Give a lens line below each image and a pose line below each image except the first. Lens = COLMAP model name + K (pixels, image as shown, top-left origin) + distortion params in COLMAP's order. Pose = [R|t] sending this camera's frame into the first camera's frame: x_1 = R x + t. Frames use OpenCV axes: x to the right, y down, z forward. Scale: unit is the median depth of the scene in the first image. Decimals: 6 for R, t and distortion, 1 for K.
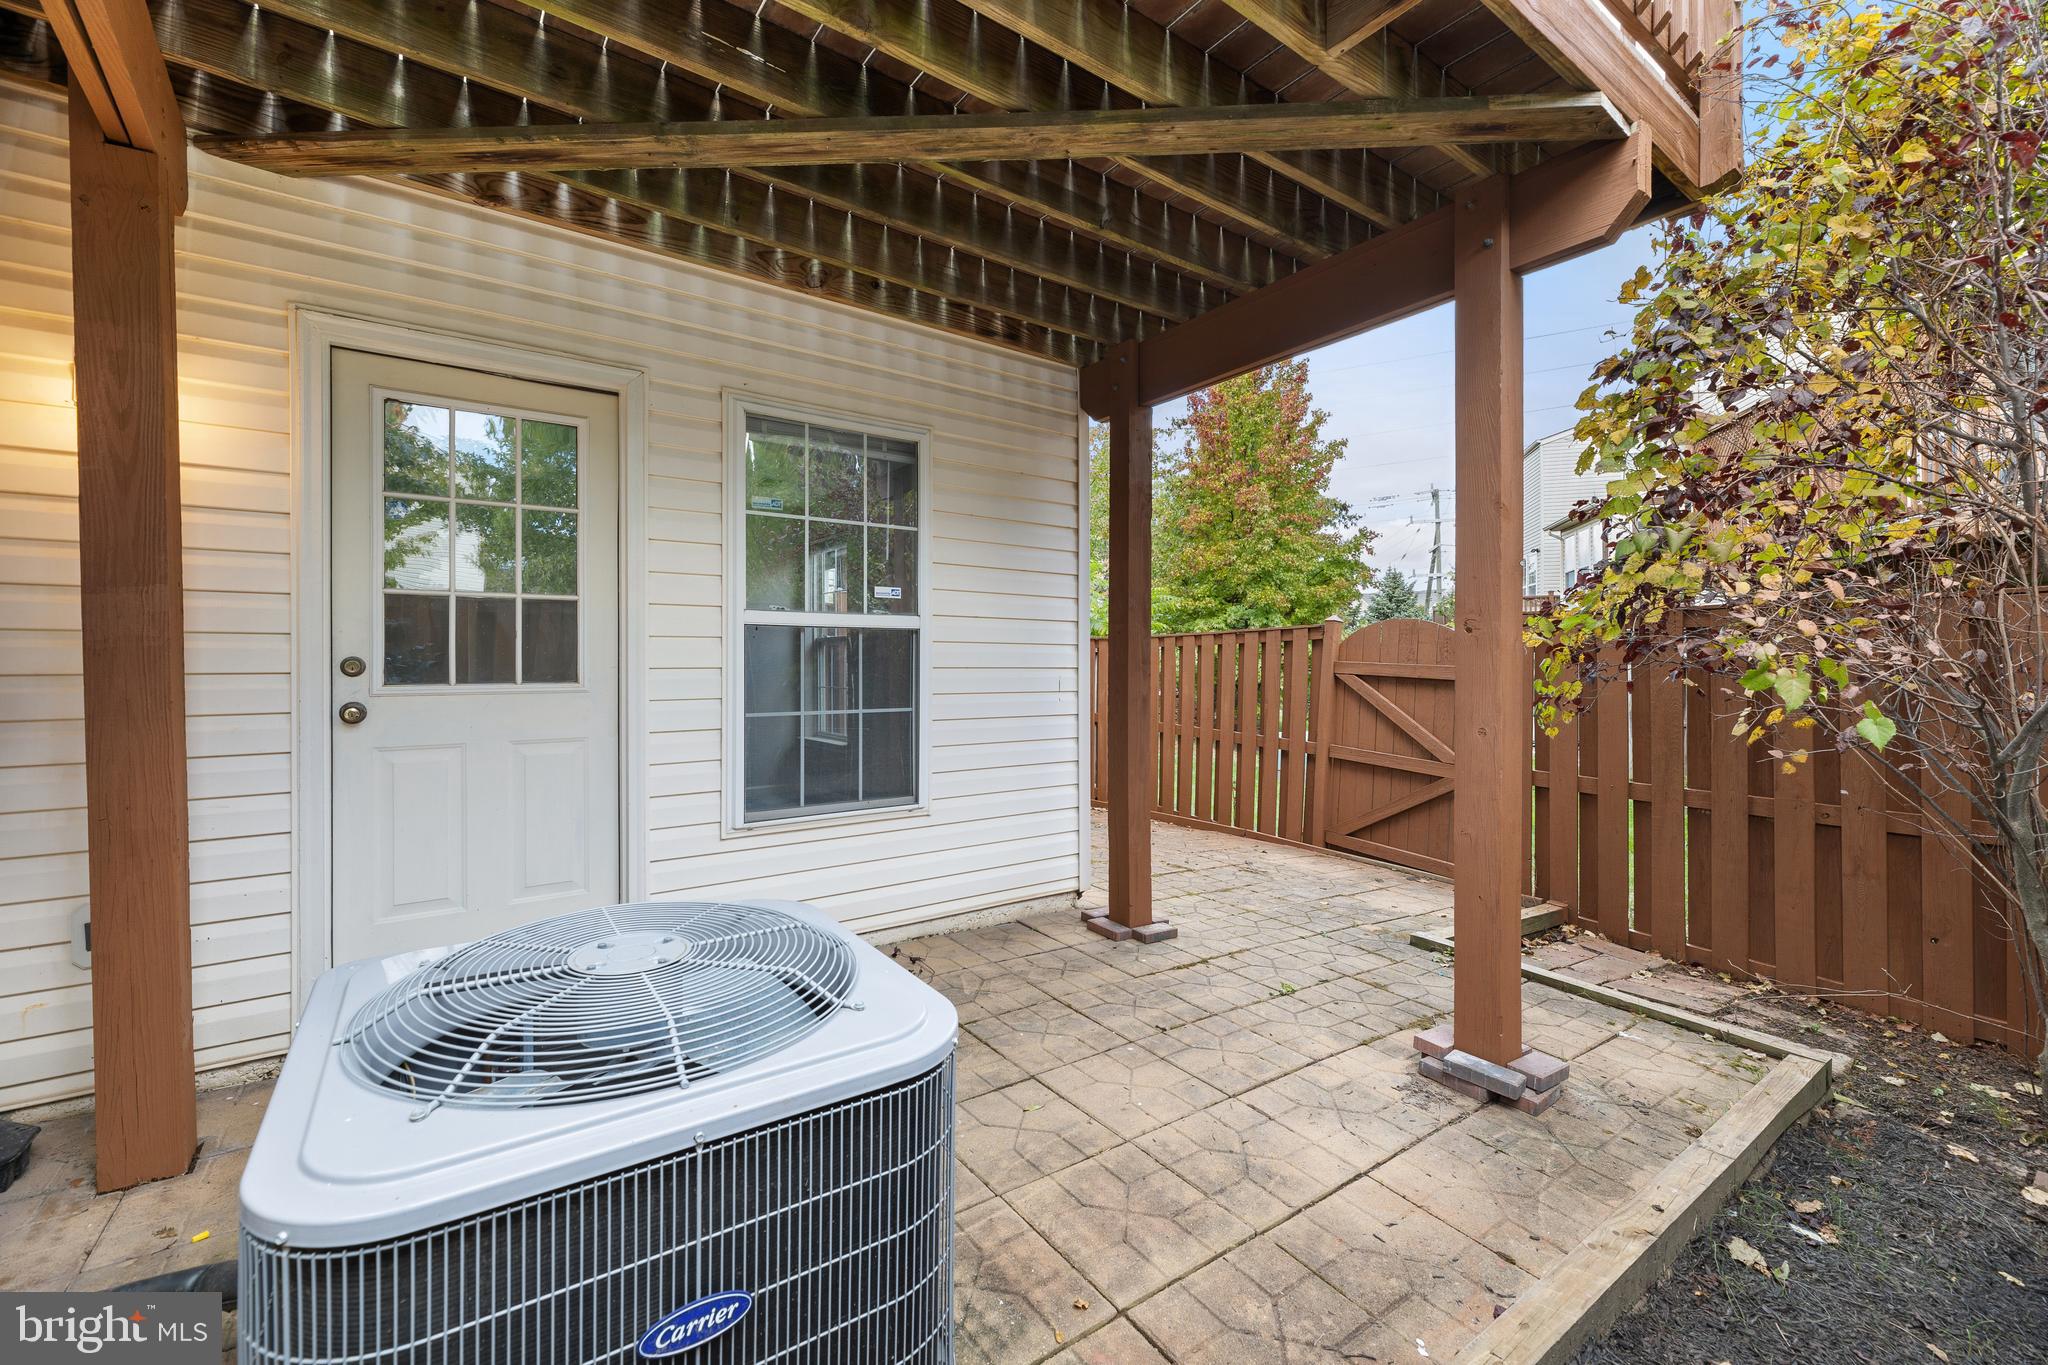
lens RADIAL K [[822.7, 0, 1012.8], [0, 822.7, 667.9], [0, 0, 1]] dist [0.003268, 0.000166]
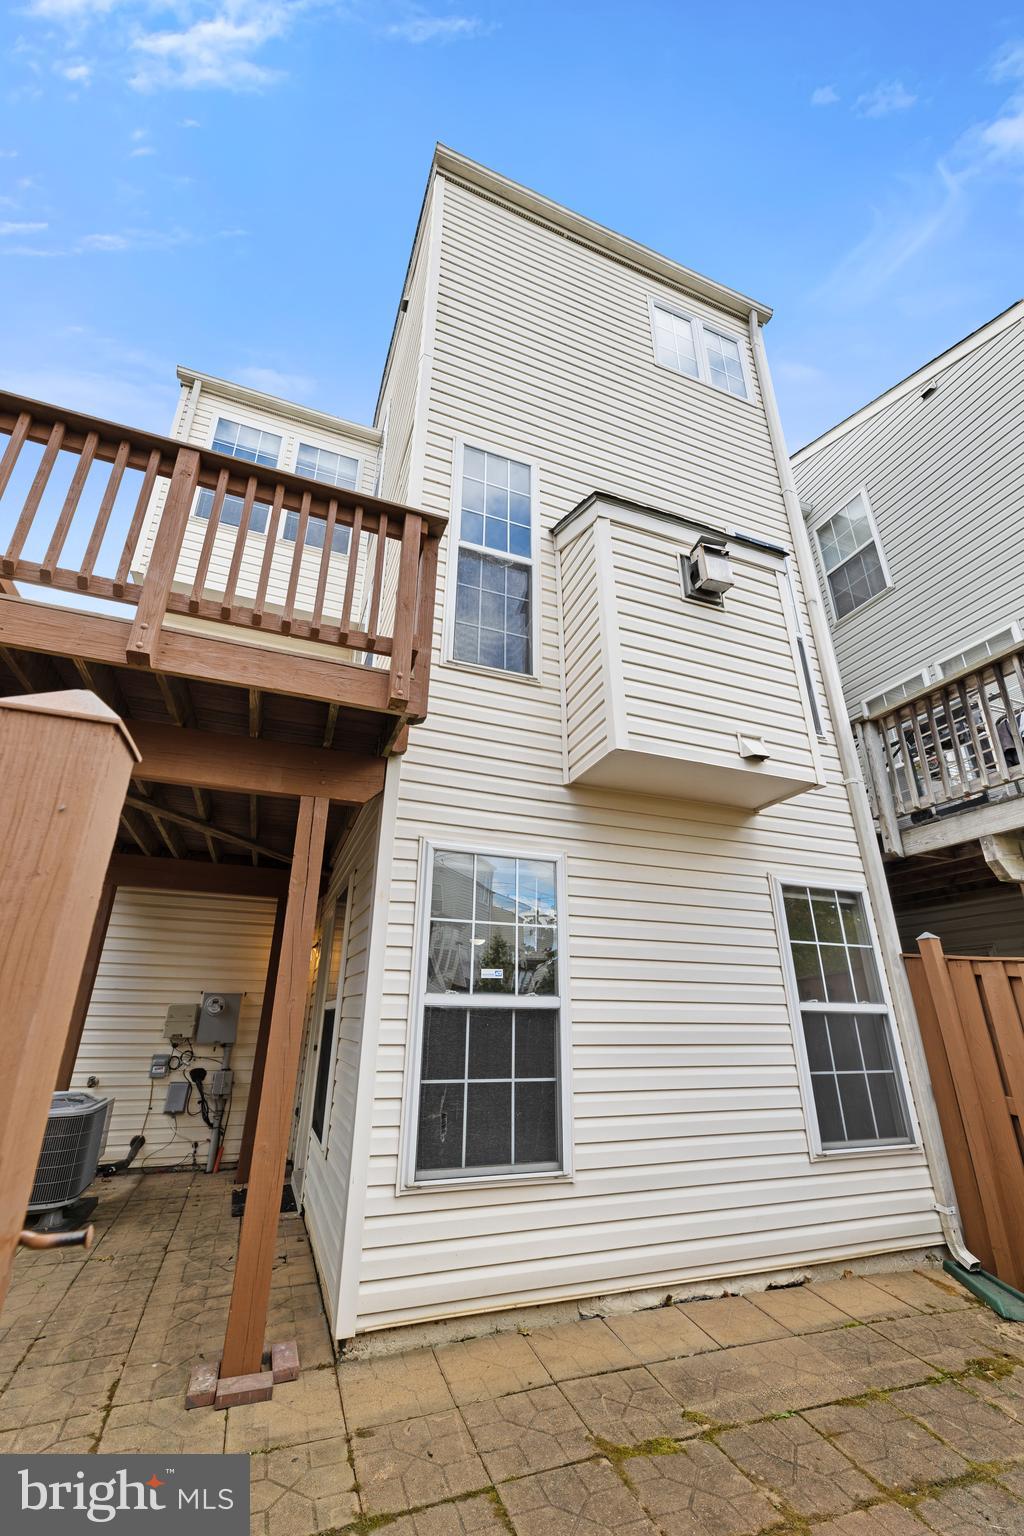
lens RADIAL K [[617.0, 0, 503.9], [0, 617.0, 776.9], [0, 0, 1]] dist [0.003268, 0.000166]
pose [[-0.254596, -0.361261, -0.897035, 0.969782], [-0.015643, 0.929019, -0.369702, -0.028714], [0.966921, -0.080093, -0.242176, 1.640860]]
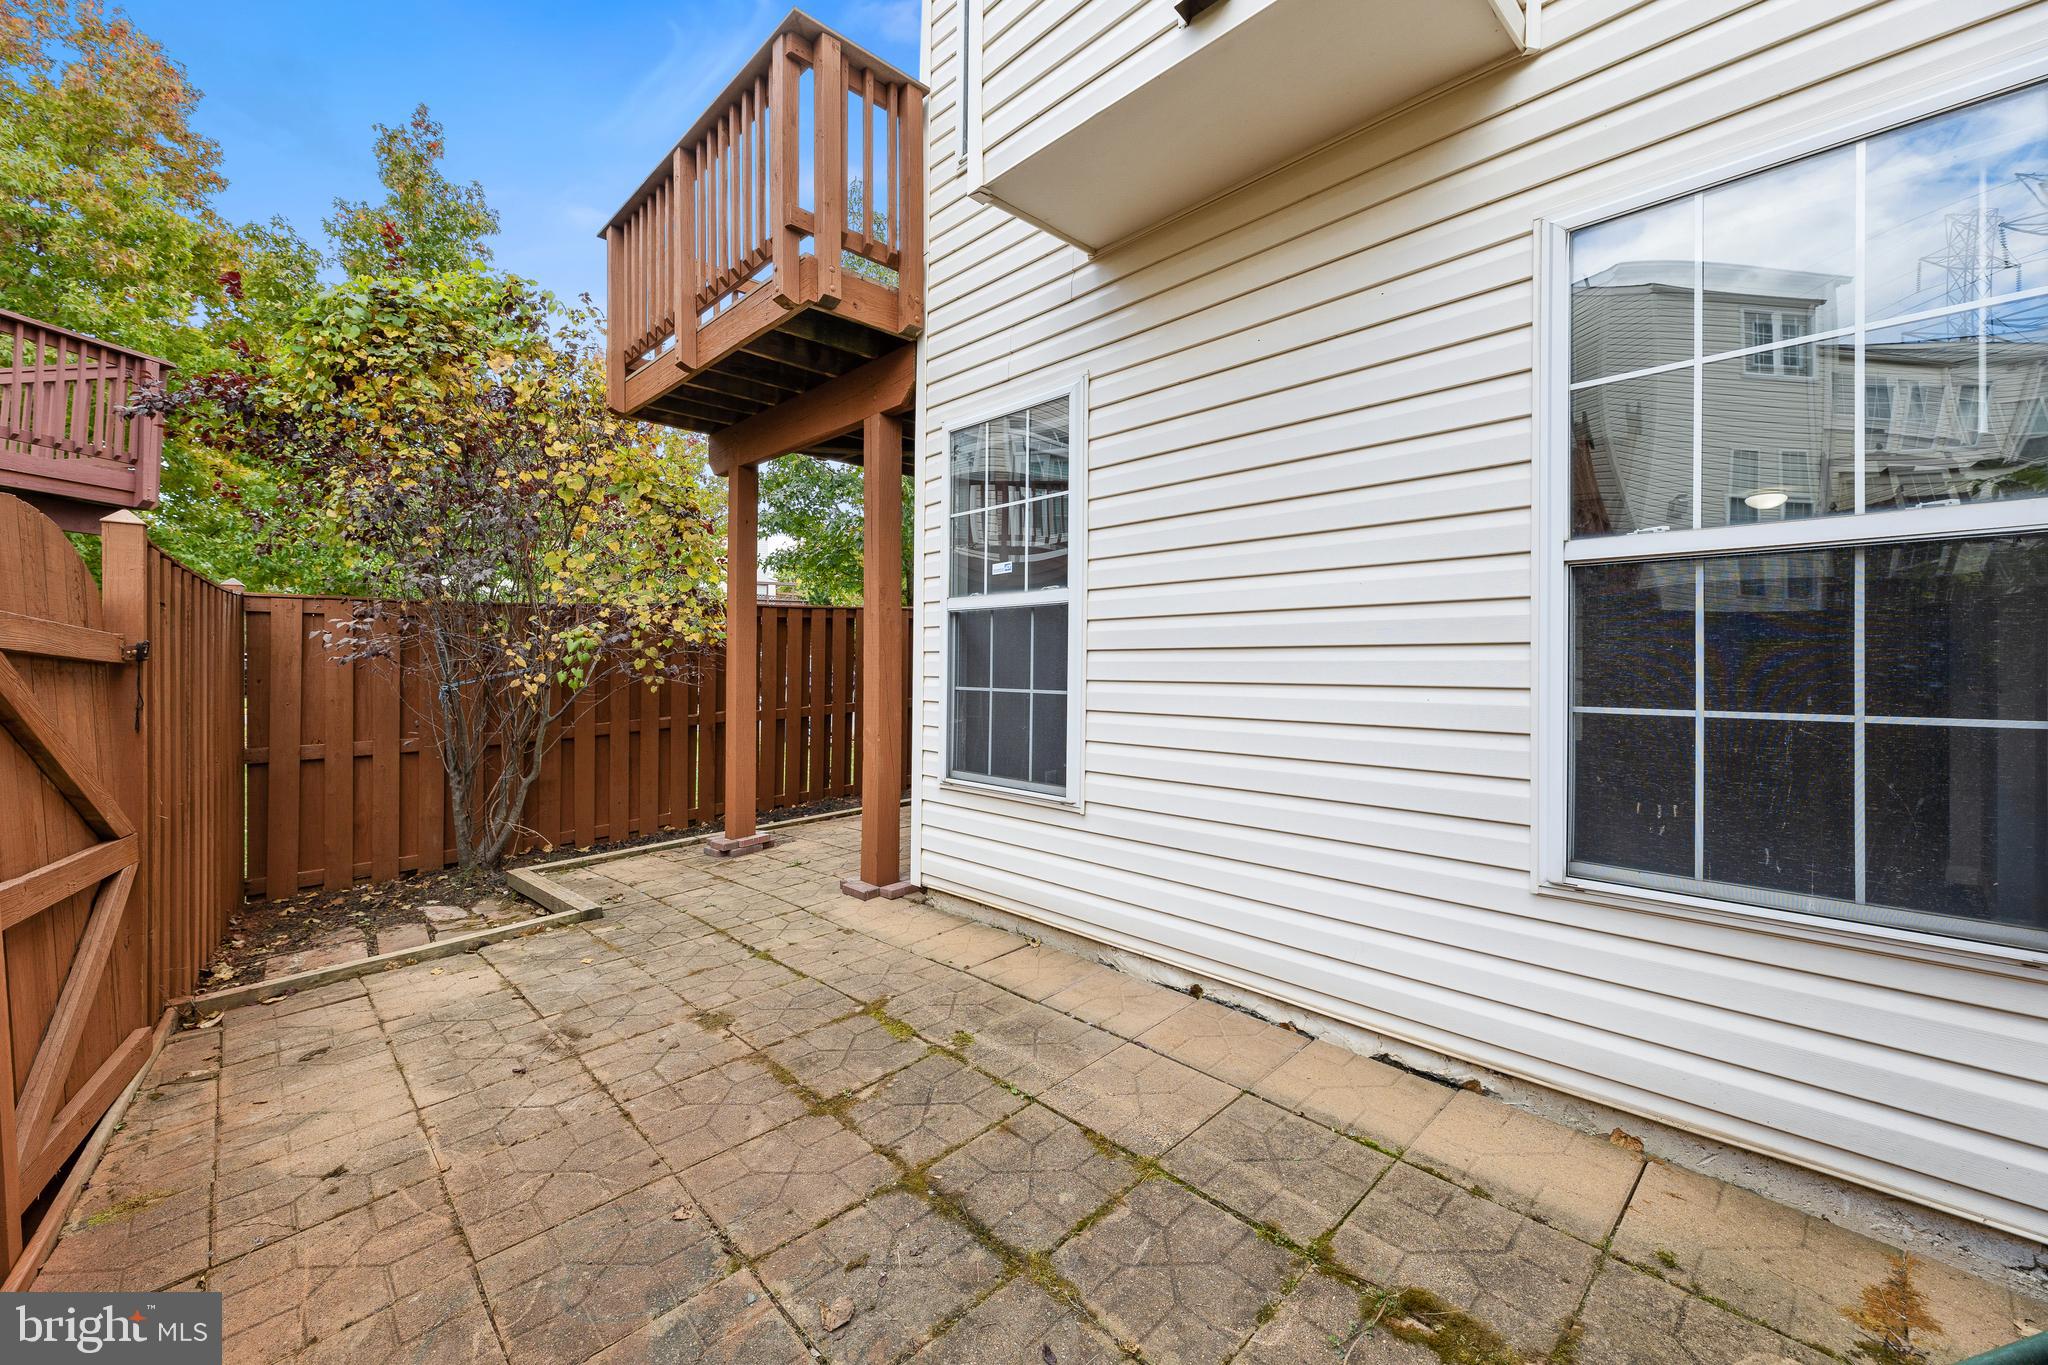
lens RADIAL K [[822.7, 0, 1022.6], [0, 822.7, 671.3], [0, 0, 1]] dist [0.003268, 0.000166]
pose [[-0.988842, -0.011415, -0.148532, 0.135203], [-0.012413, 0.999906, 0.005796, 0.020623], [0.148452, 0.007575, -0.988891, 2.368514]]
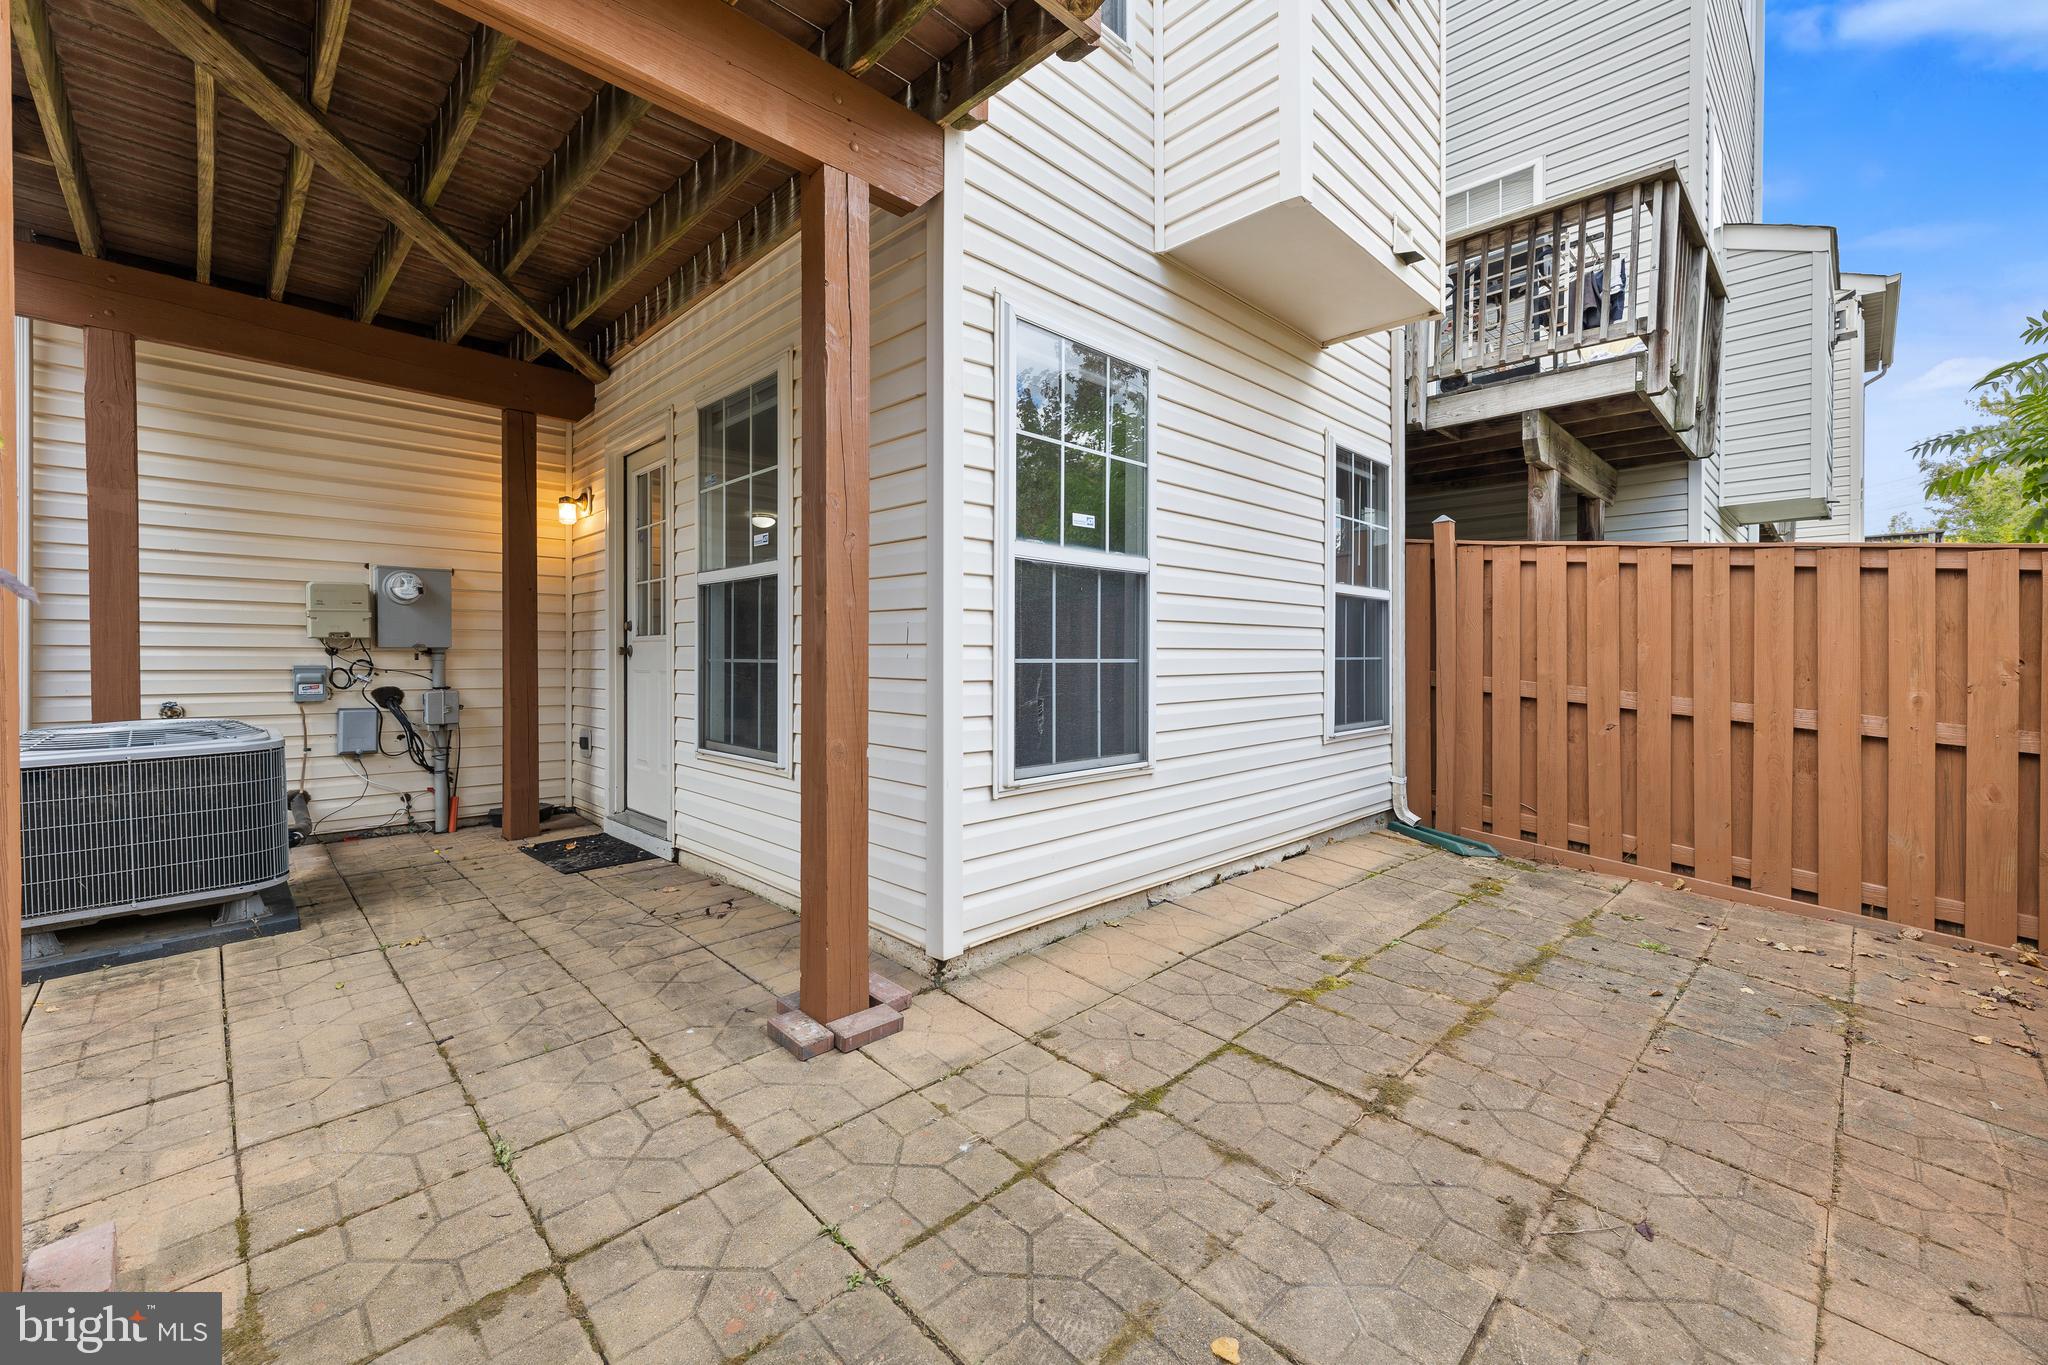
lens RADIAL K [[822.7, 0, 1019.7], [0, 822.7, 664.9], [0, 0, 1]] dist [0.003268, 0.000166]
pose [[0.160384, 0.007985, -0.987022, 0.868870], [-0.005181, 0.999960, 0.007248, 0.048954], [0.987041, 0.003952, 0.160419, 1.160680]]
